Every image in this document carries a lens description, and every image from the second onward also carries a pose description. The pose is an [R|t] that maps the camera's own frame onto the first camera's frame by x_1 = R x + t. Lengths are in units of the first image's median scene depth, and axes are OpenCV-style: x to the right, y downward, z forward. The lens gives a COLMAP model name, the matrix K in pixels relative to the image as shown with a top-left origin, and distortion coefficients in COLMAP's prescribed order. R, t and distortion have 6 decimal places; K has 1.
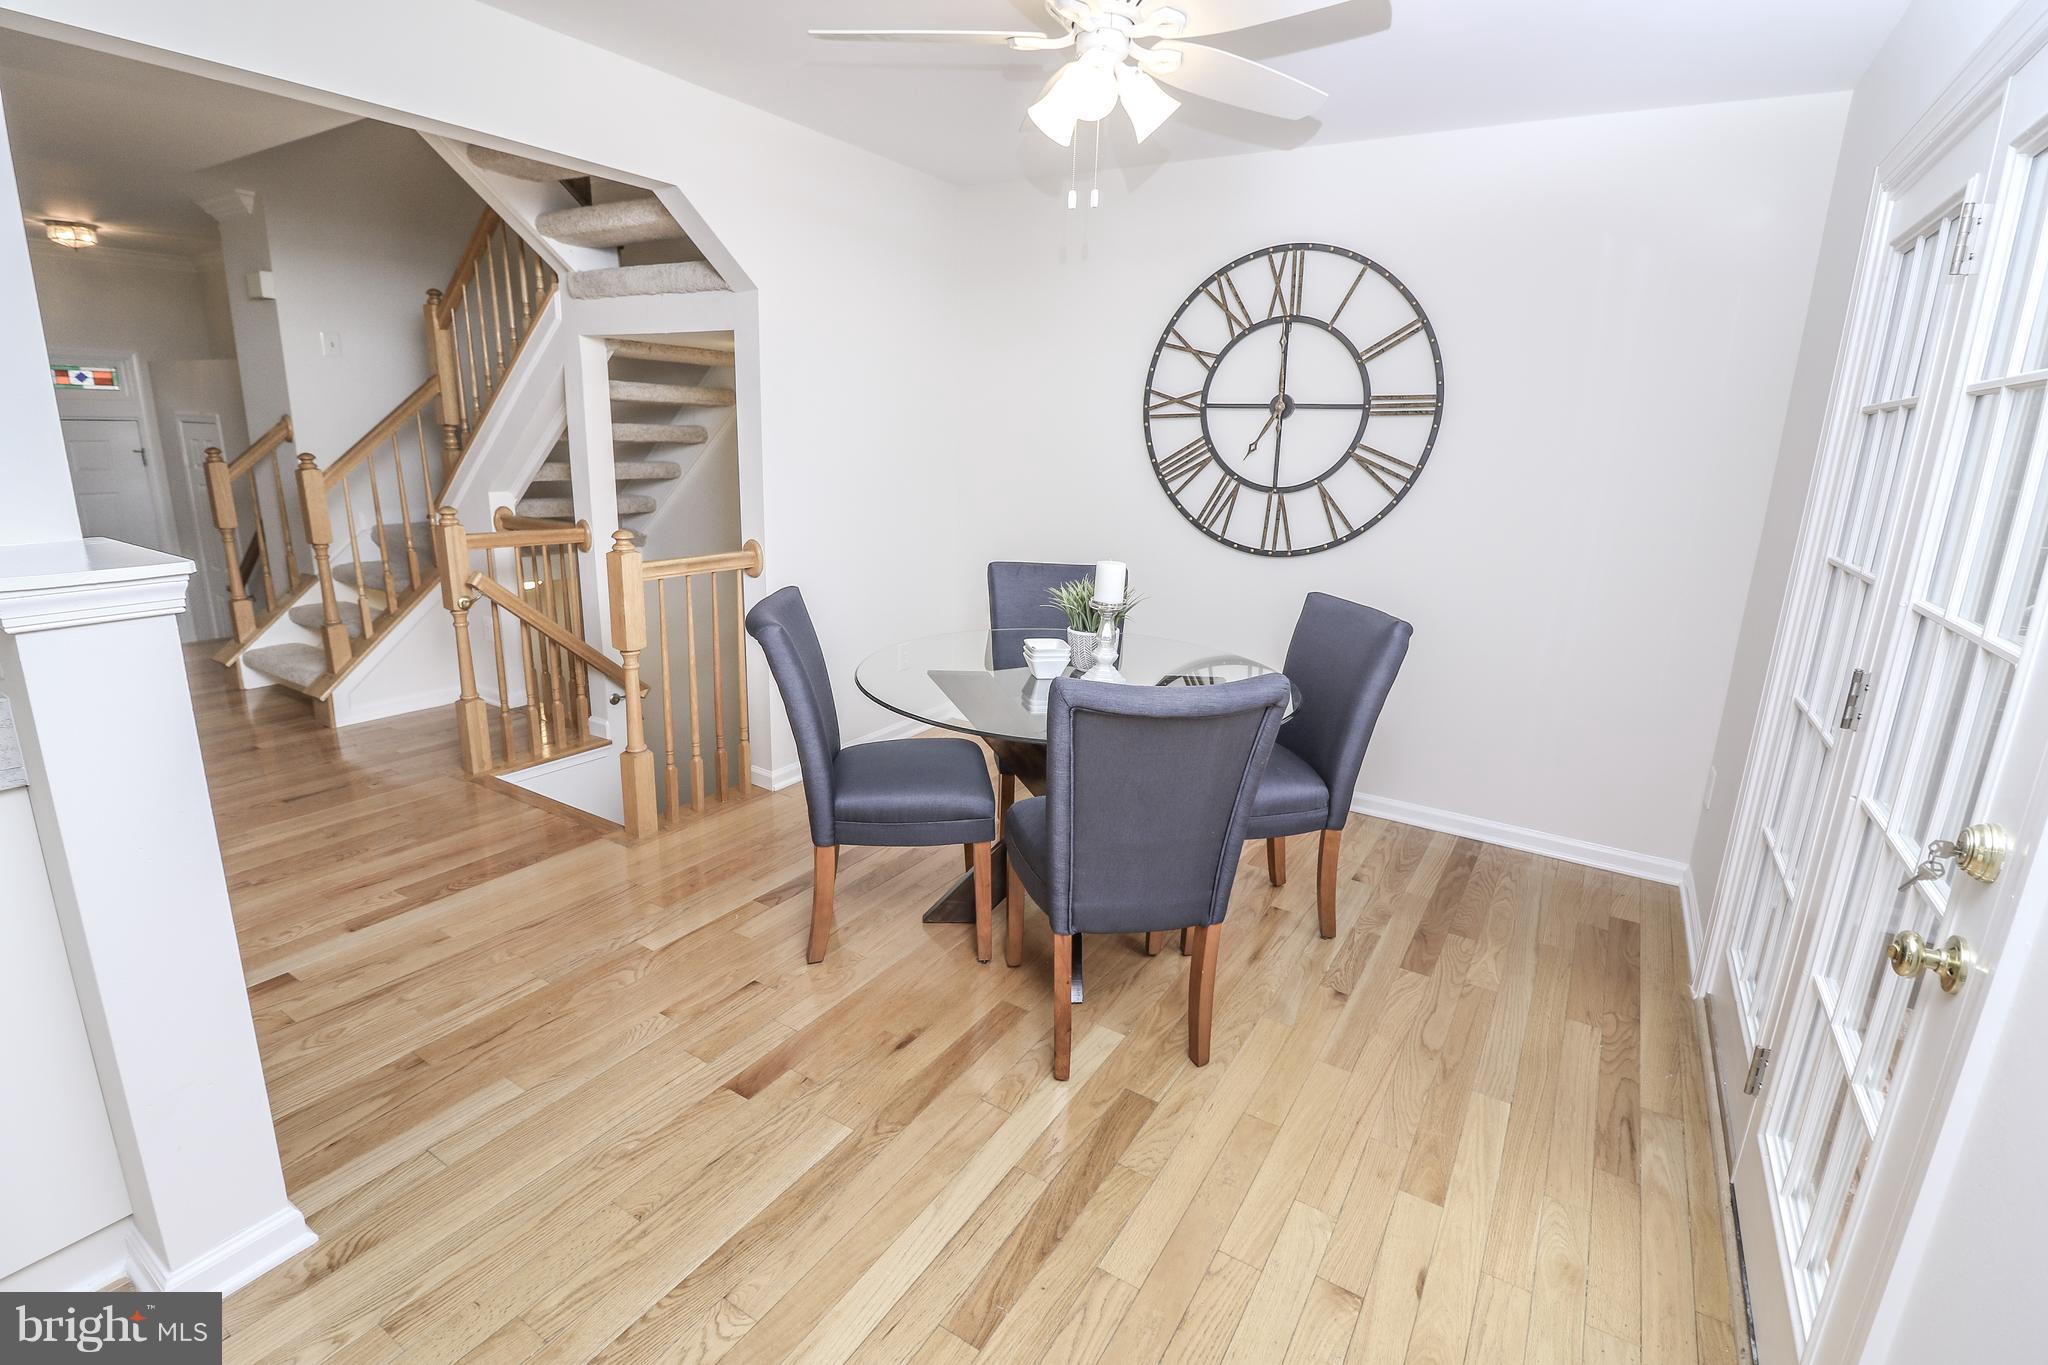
lens RADIAL K [[944.4, 0, 1018.9], [0, 944.4, 672.0], [0, 0, 1]] dist [0.001589, -0.008043]
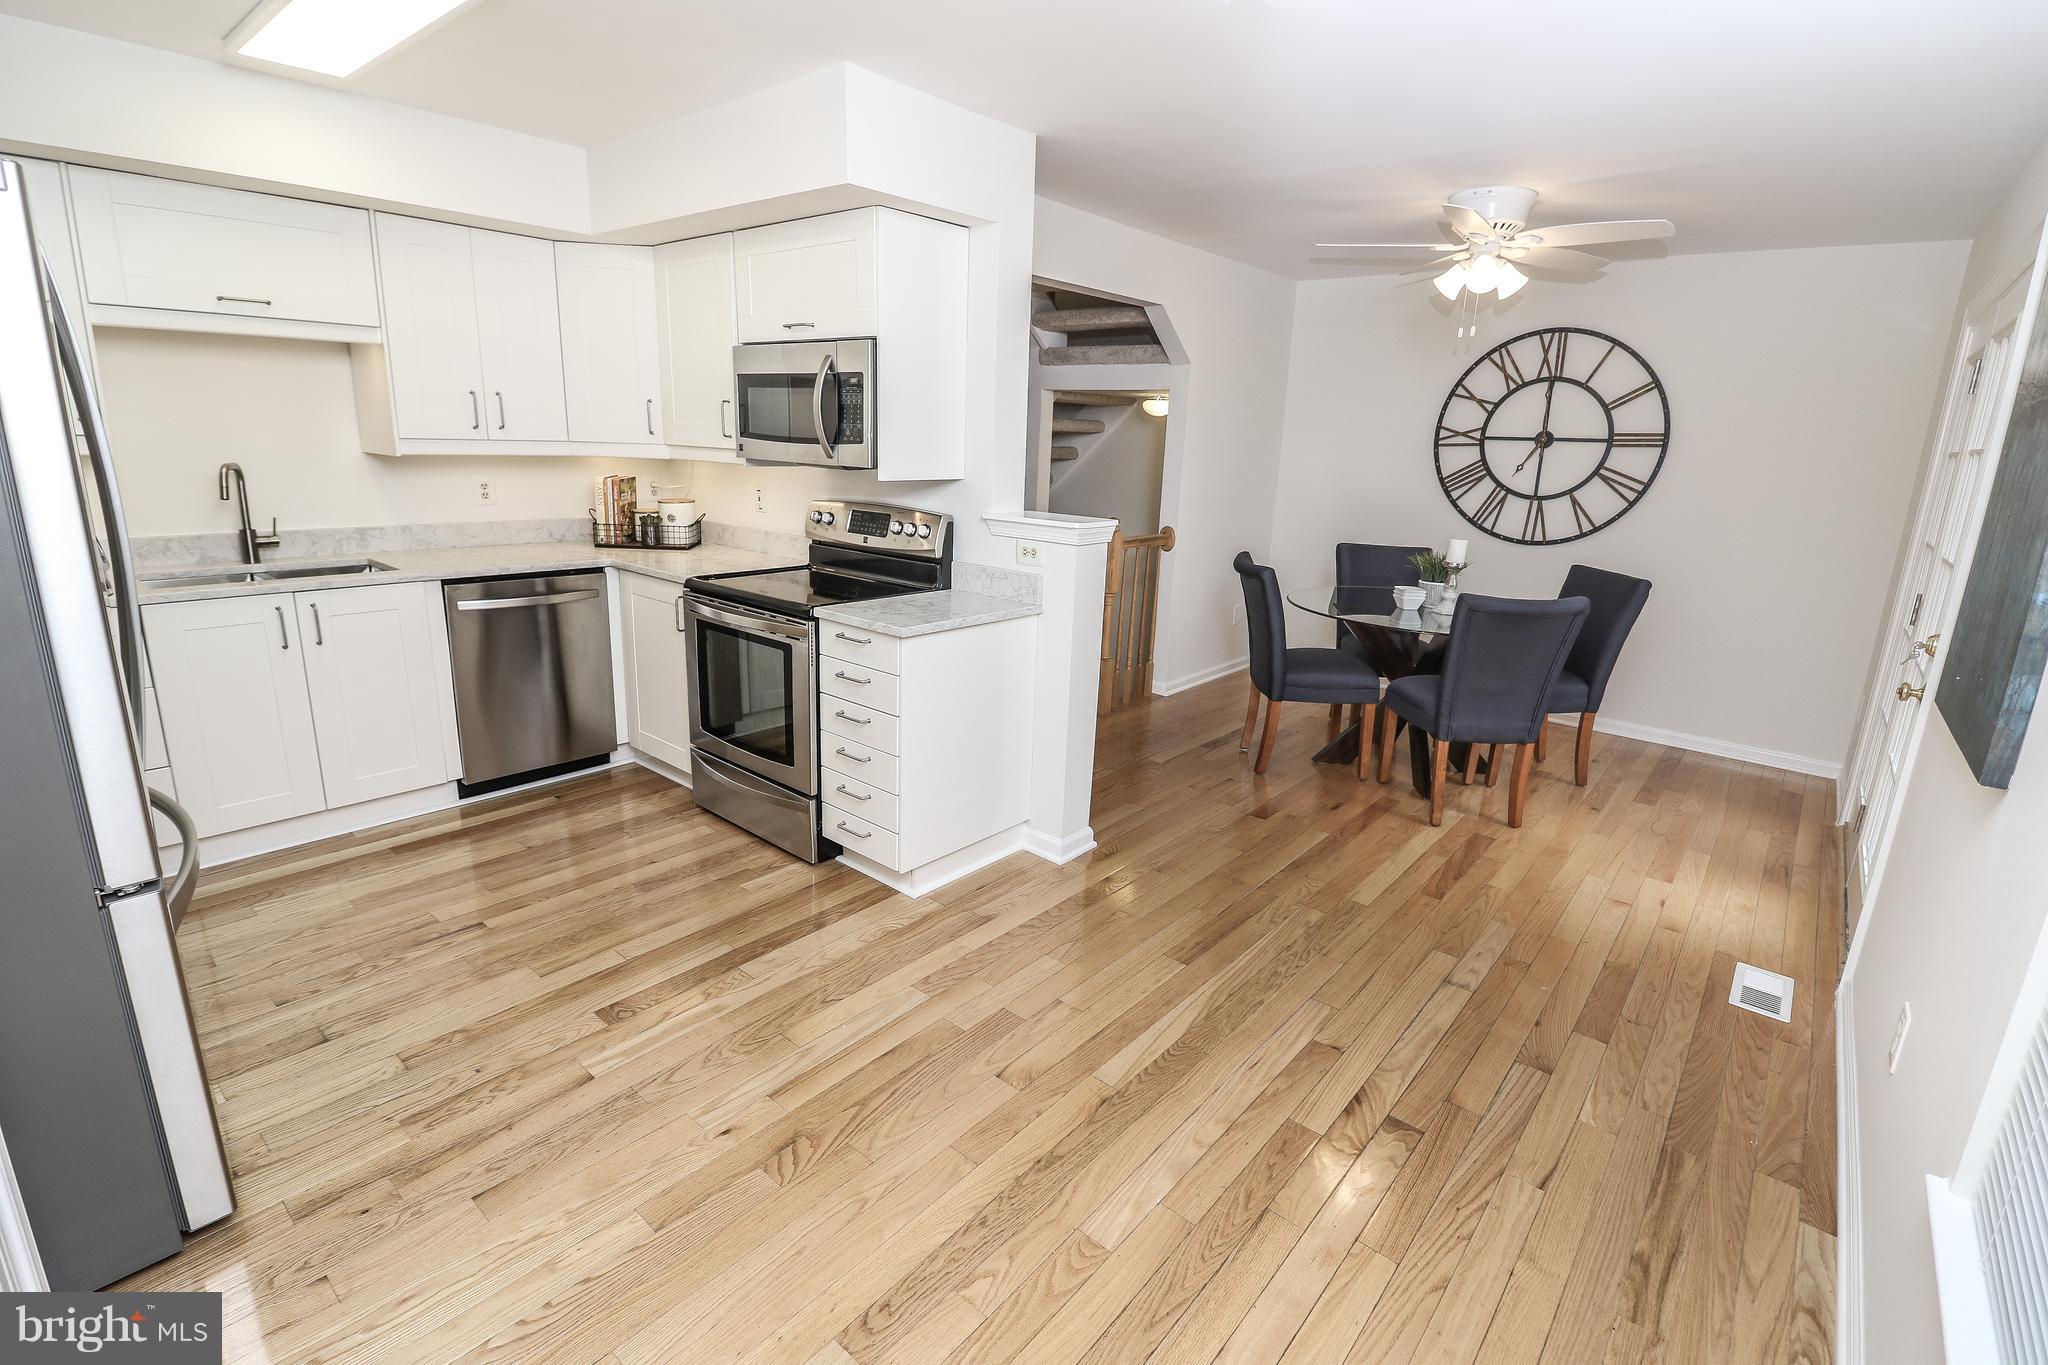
lens RADIAL K [[944.4, 0, 1018.9], [0, 944.4, 672.0], [0, 0, 1]] dist [0.001589, -0.008043]
pose [[0.989433, 0.037885, -0.139951, -0.302038], [-0.038791, 0.999240, -0.003754, 0.109066], [0.139702, 0.009143, 0.990151, -0.533759]]
